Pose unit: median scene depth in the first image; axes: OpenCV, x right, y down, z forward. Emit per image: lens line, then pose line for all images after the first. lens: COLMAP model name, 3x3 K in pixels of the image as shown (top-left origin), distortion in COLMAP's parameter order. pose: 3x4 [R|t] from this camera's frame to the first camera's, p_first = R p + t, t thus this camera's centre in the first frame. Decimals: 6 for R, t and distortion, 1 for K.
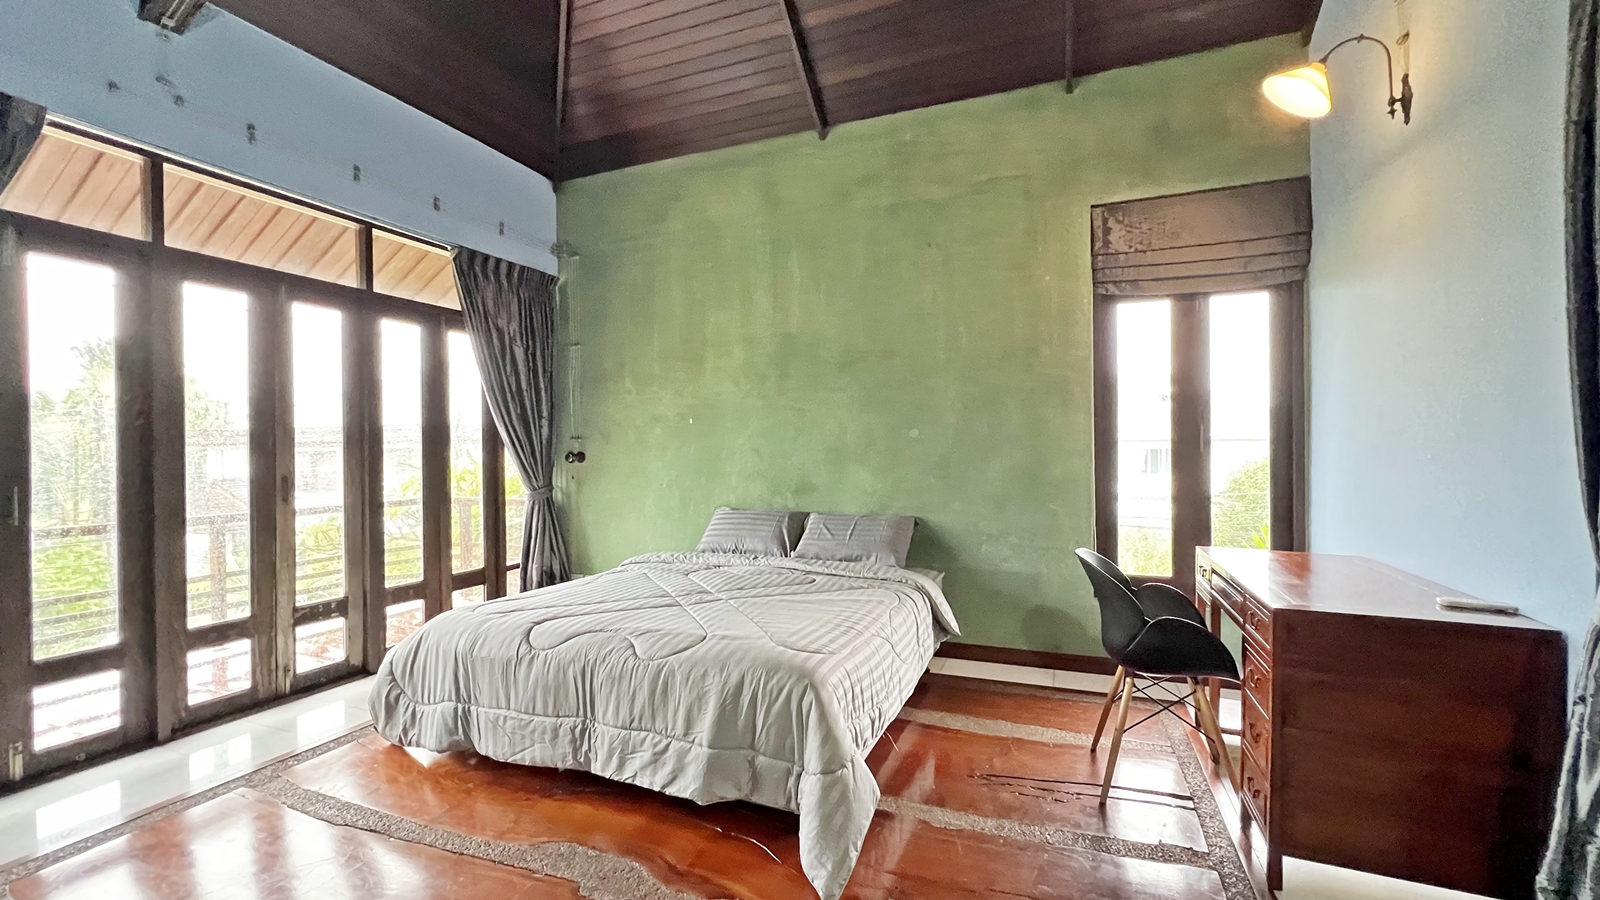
lens RADIAL K [[650.5, 0, 800.5], [0, 650.5, 453.7], [0, 0, 1]] dist [-0.003332, 0.000466]
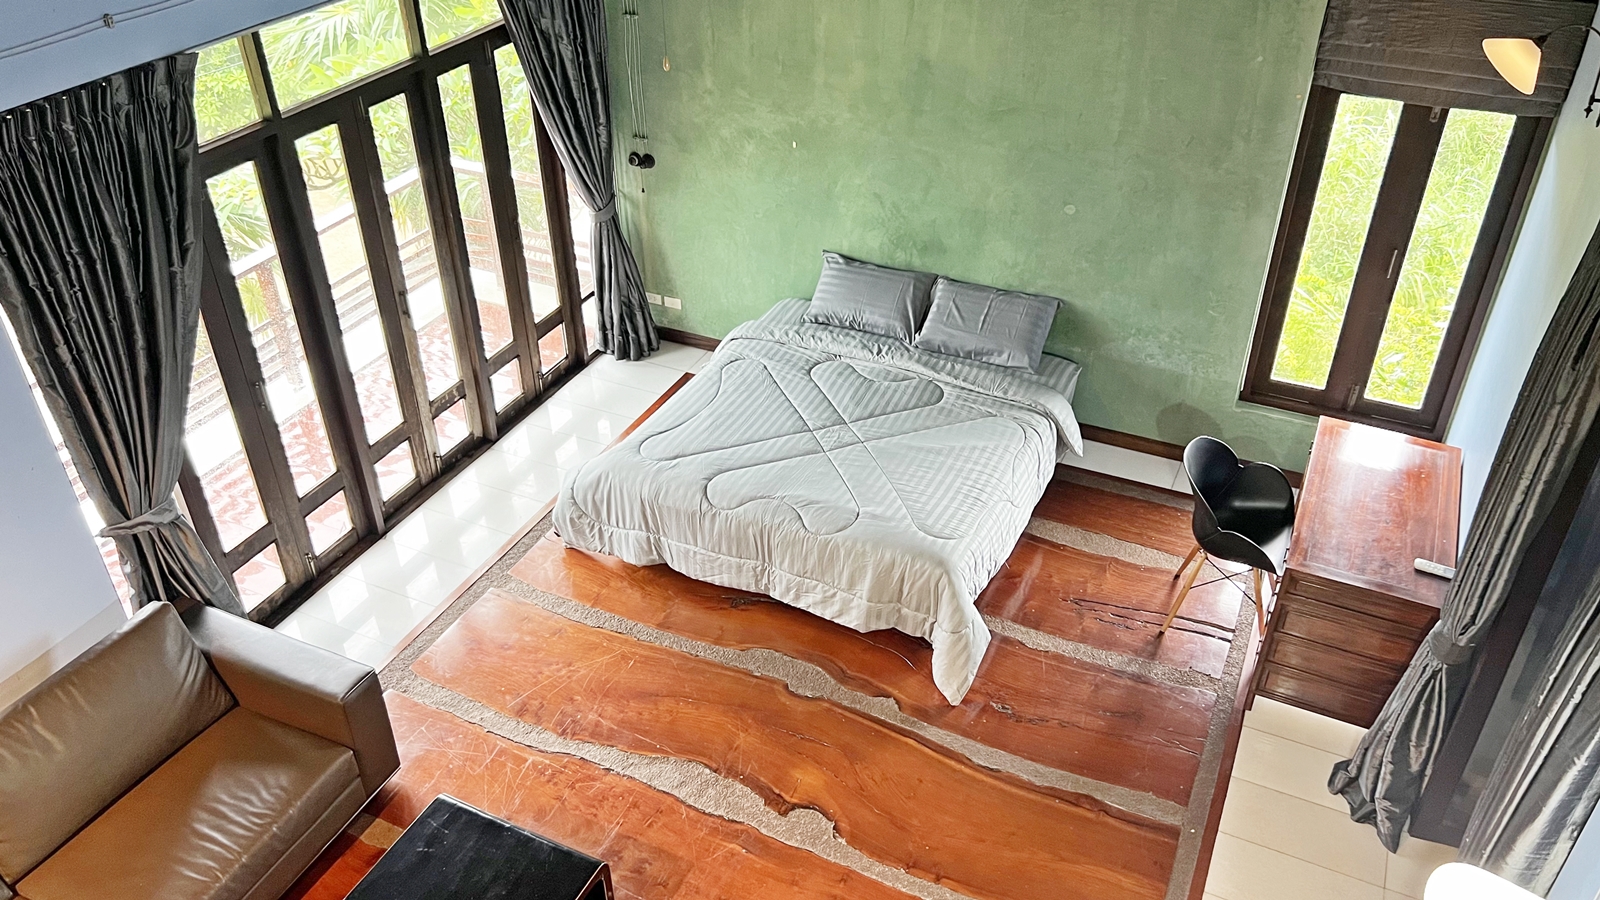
lens RADIAL K [[1209.1, 0, 801.9], [0, 1209.1, 442.3], [0, 0, 1]] dist [0.063288, -0.032404]
pose [[0.998385, 0.030271, -0.048081, -0.096756], [0.001465, 0.832251, 0.554396, -0.723641], [0.056797, -0.553571, 0.830863, -0.551651]]
